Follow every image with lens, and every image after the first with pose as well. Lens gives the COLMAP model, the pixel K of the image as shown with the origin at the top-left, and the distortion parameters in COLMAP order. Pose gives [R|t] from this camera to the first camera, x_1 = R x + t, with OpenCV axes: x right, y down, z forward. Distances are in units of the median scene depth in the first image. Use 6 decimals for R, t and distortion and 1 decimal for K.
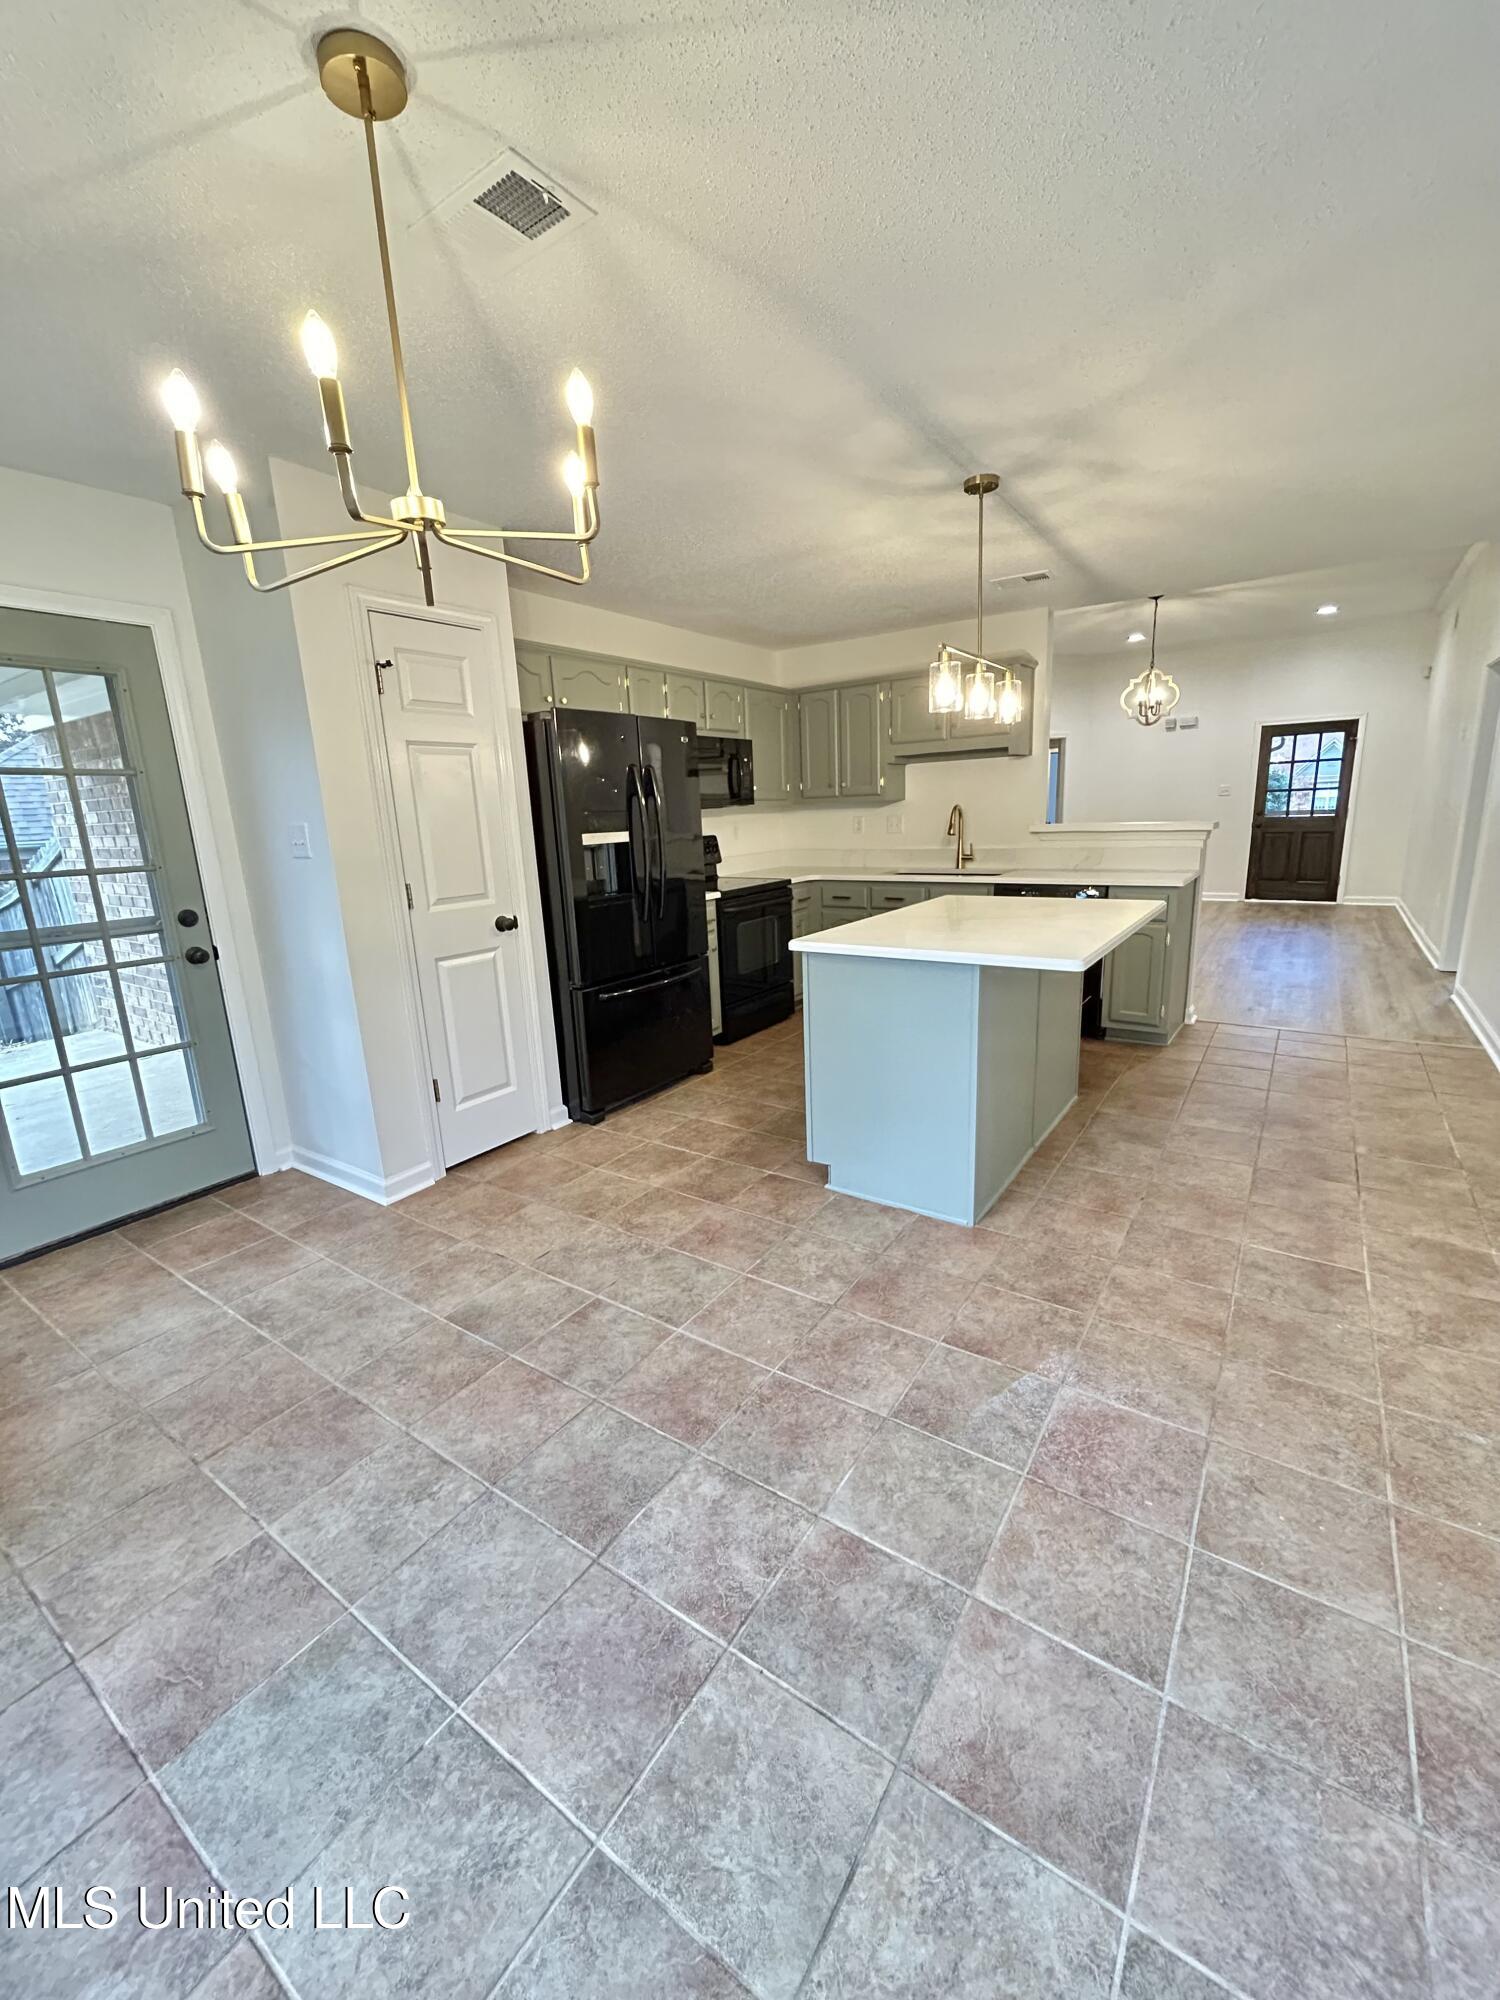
lens RADIAL K [[810.0, 0, 750.0], [0, 810.0, 1000.0], [0, 0, 1]] dist [-0.001255, -0.000063]
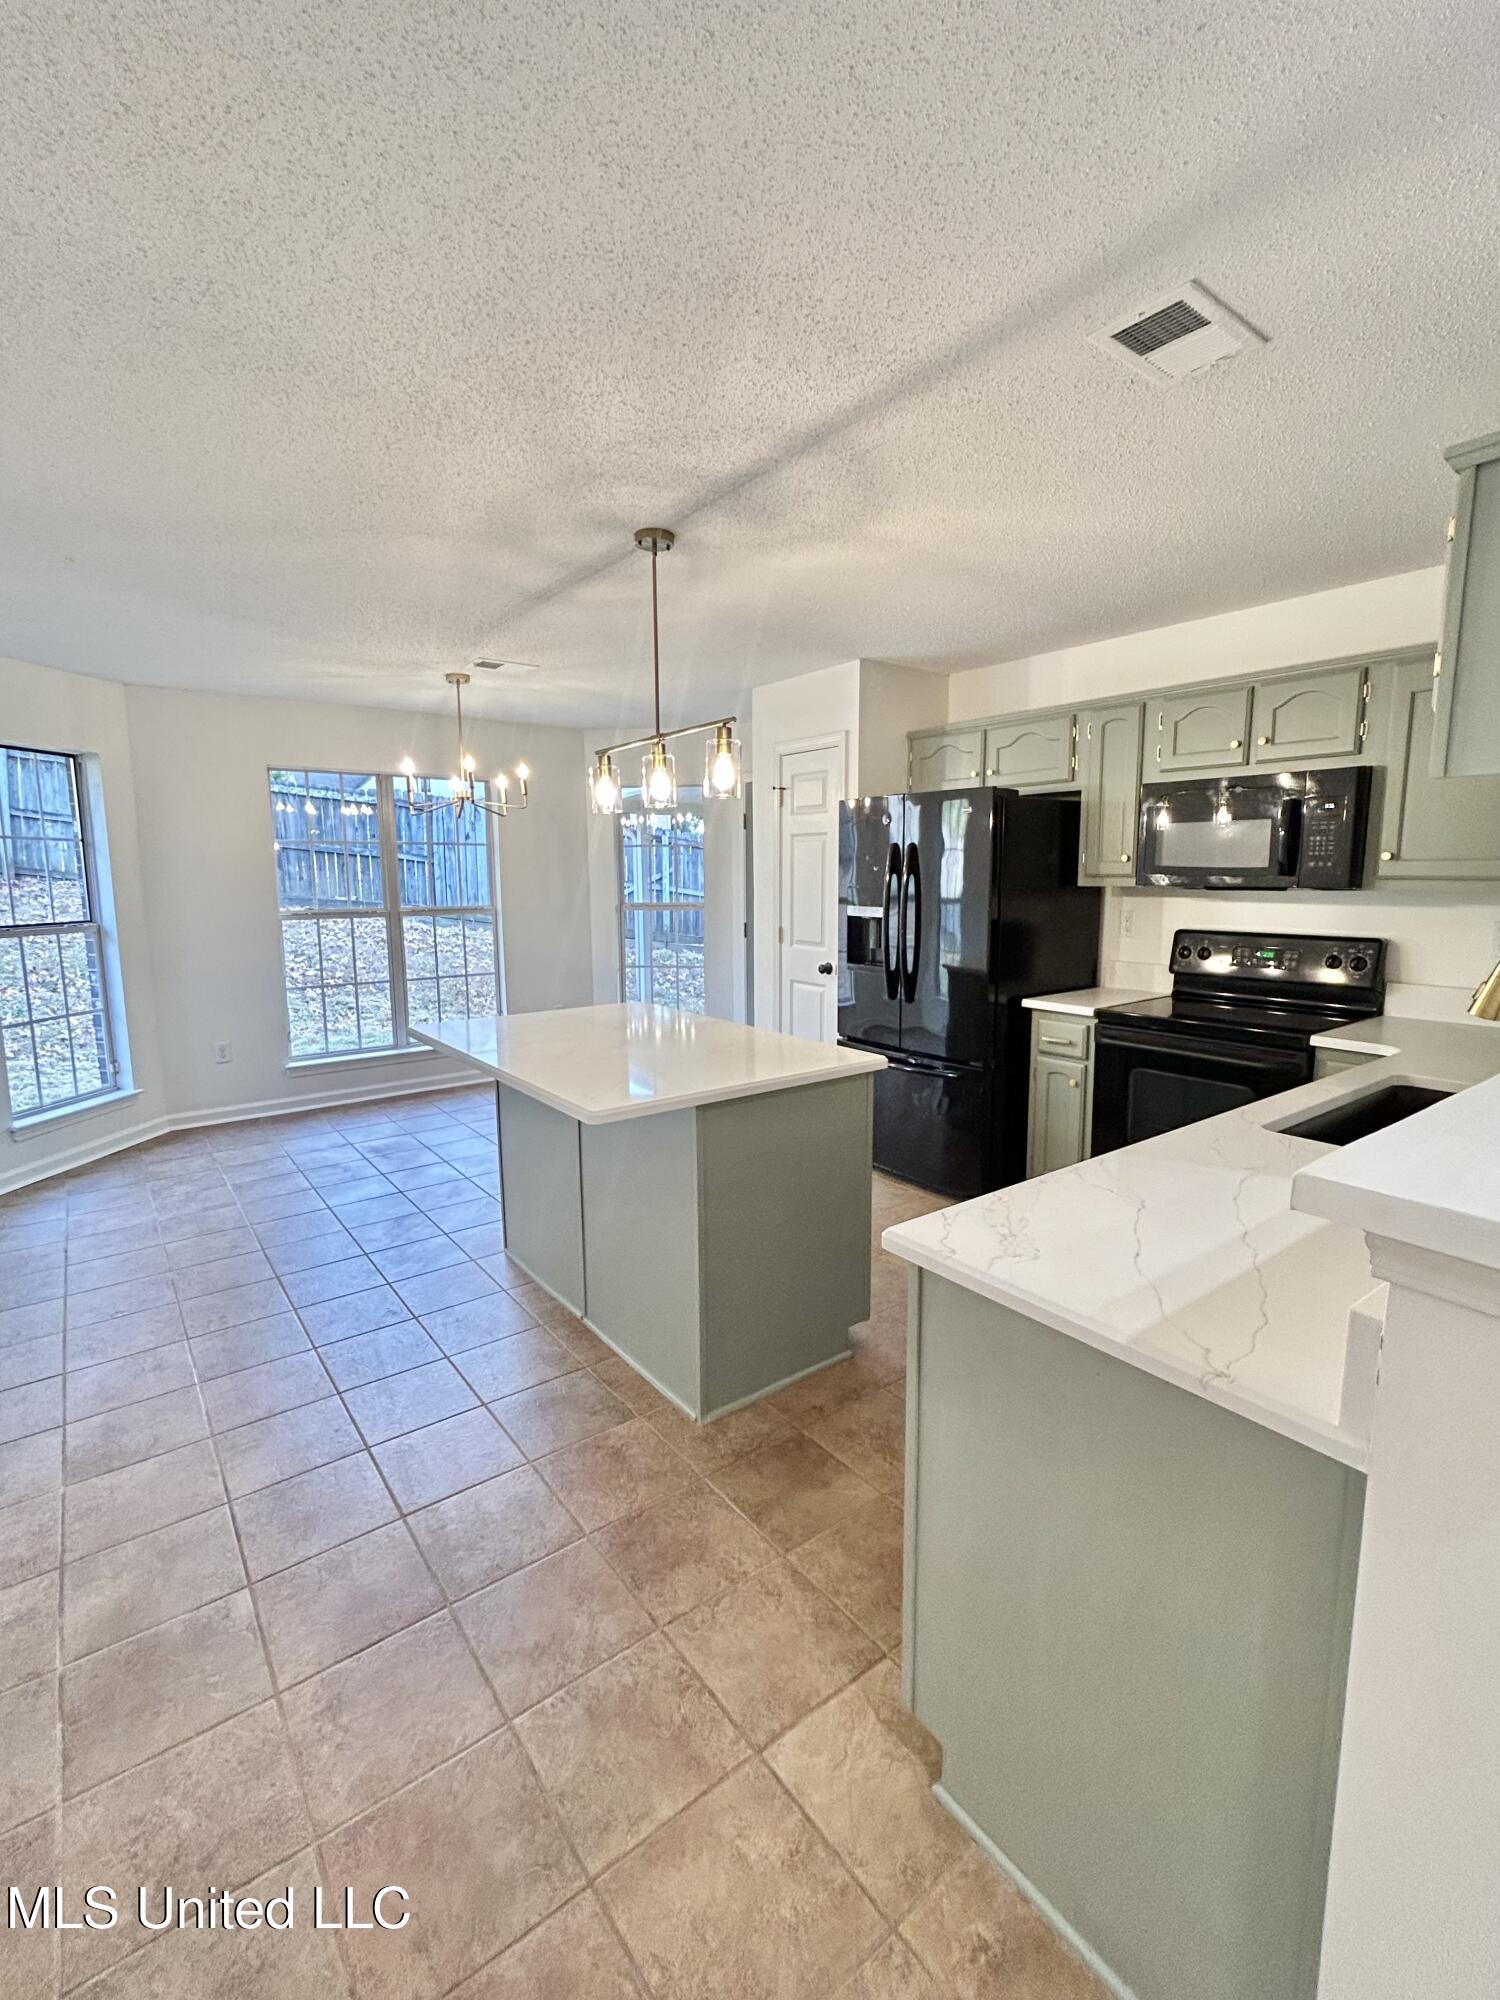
lens RADIAL K [[881.4, 0, 753.8], [0, 881.4, 1001.0], [0, 0, 1]] dist [0.000826, -0.000176]
pose [[-0.311570, 0.184057, -0.932227, 1.125368], [-0.198612, 0.946777, 0.253311, -0.405705], [0.929235, 0.264076, -0.258431, 1.366866]]
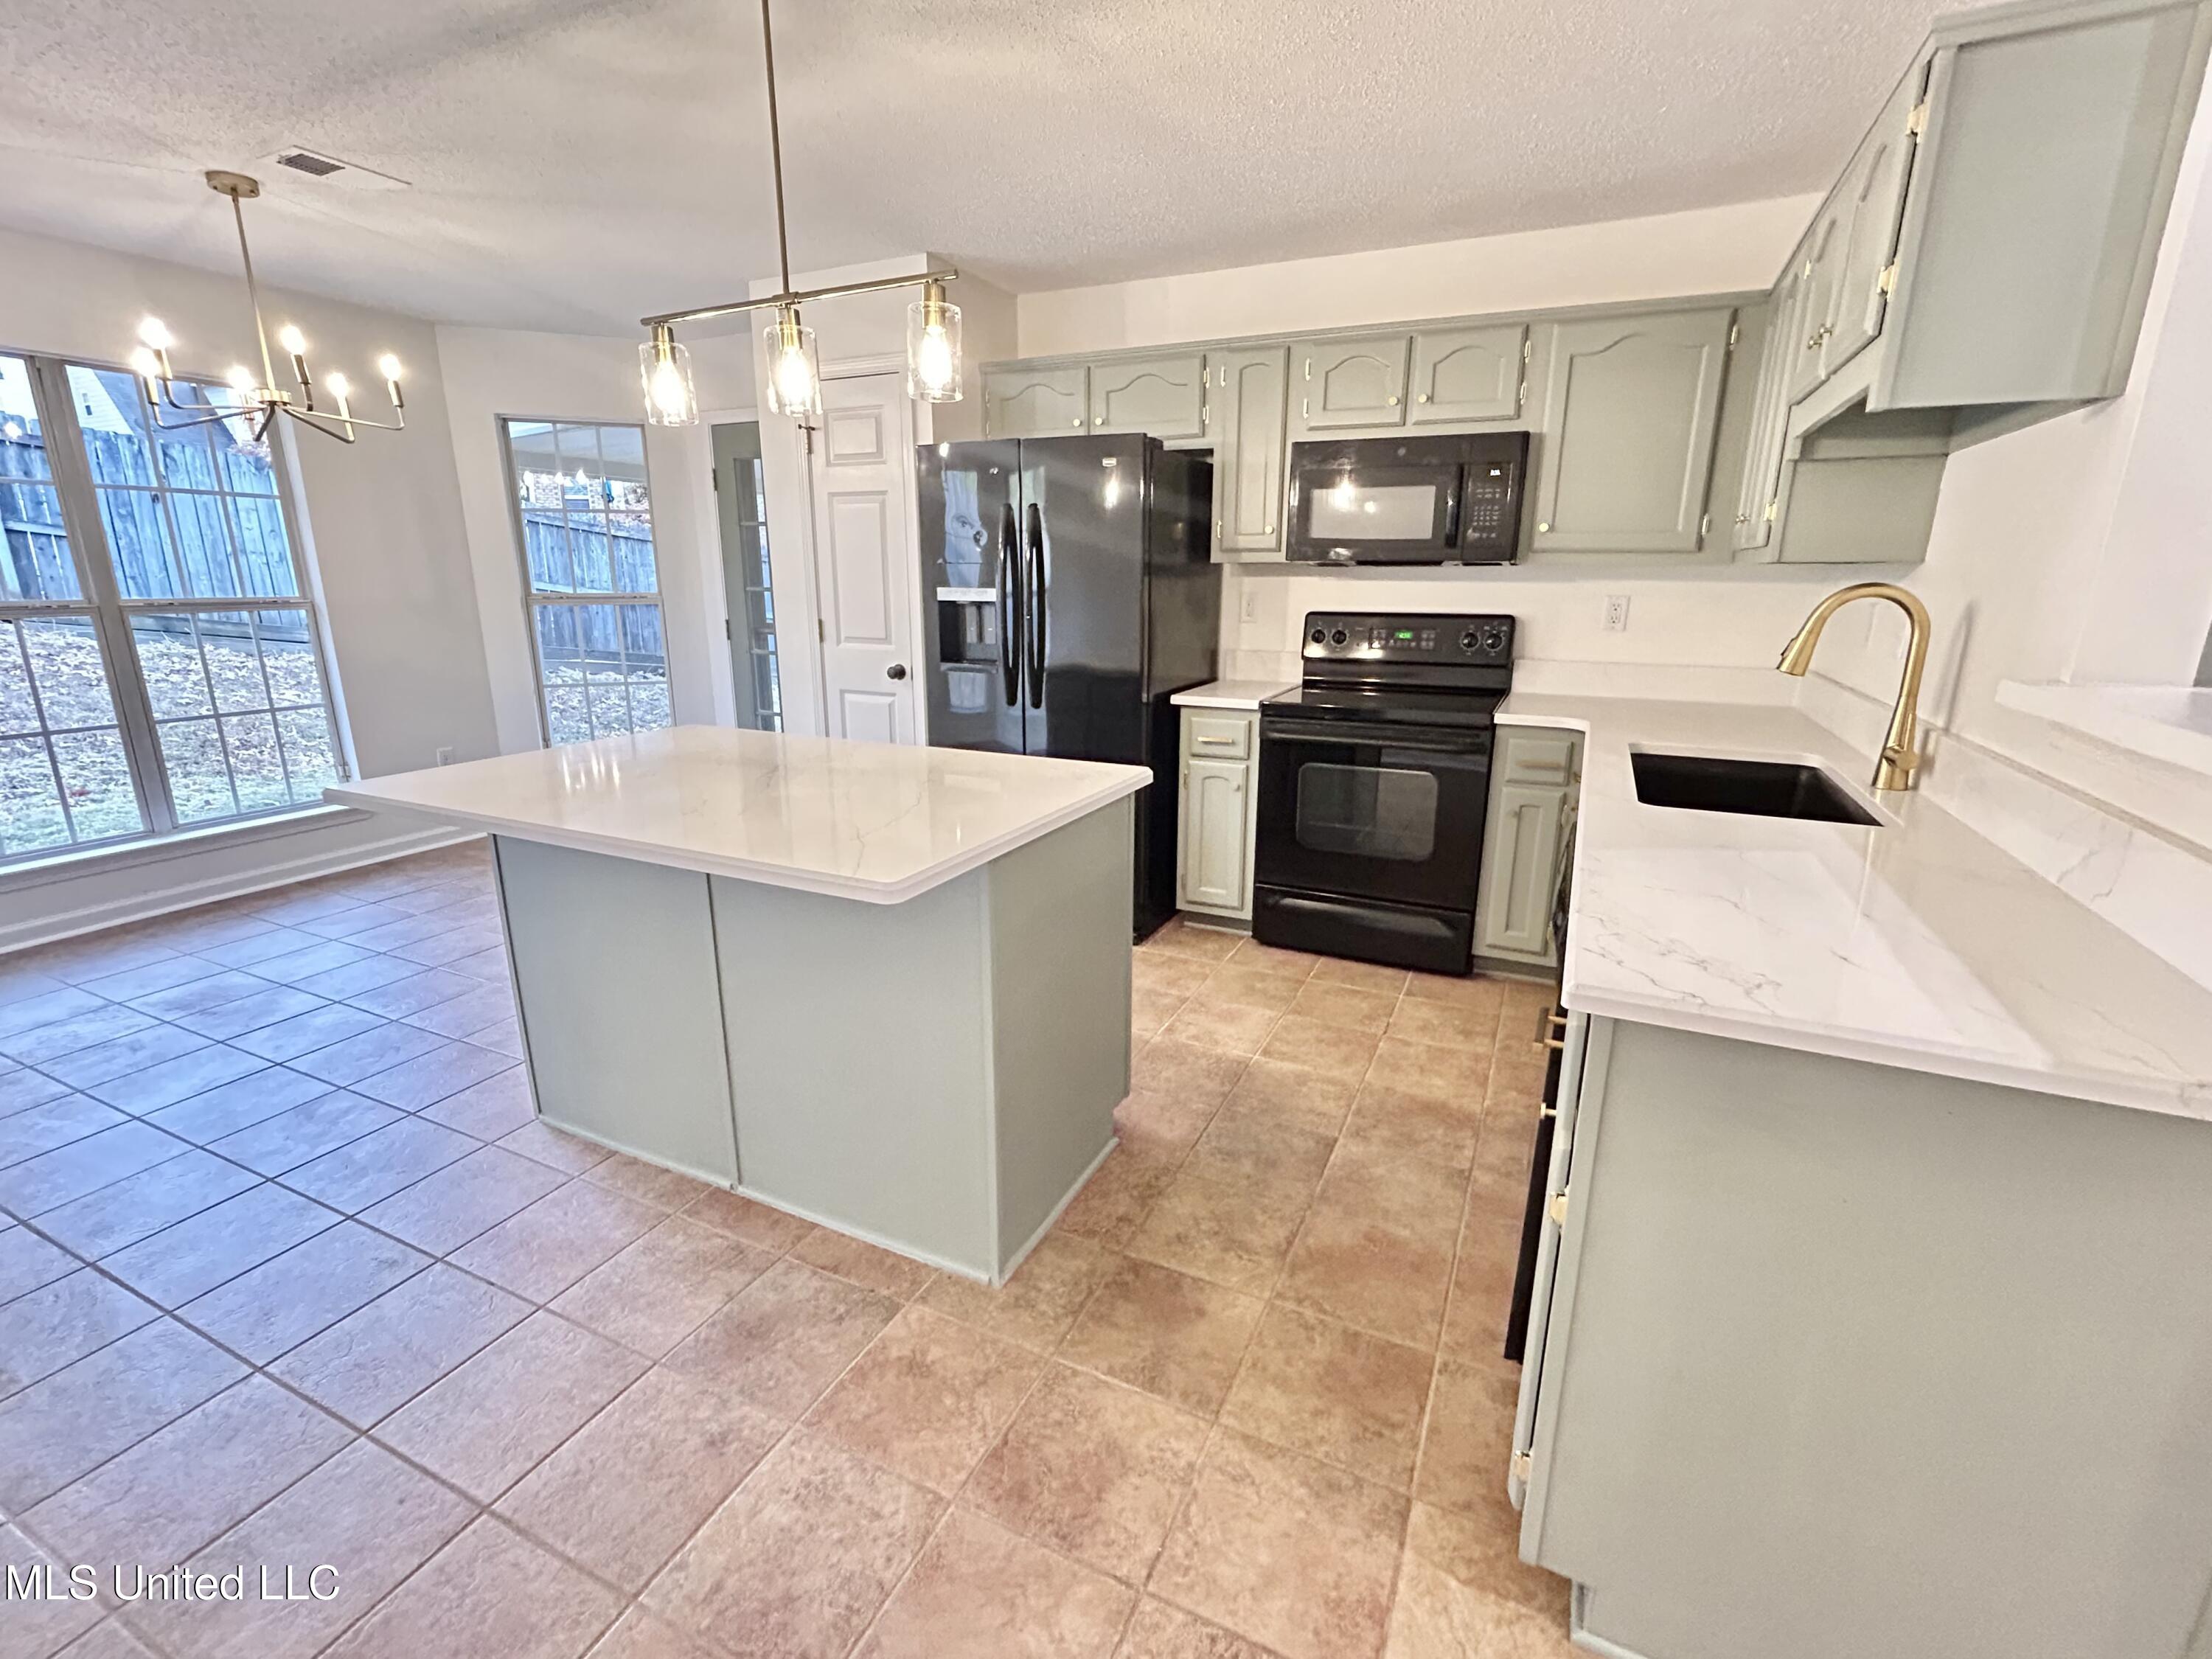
lens RADIAL K [[974.8, 0, 1098.0], [0, 974.8, 830.1], [0, 0, 1]] dist [0.000826, -0.000176]
pose [[0.153375, 0.295762, -0.942869, 1.002429], [-0.236417, 0.937431, 0.255598, -0.300106], [0.959470, 0.183708, 0.213701, 1.097767]]
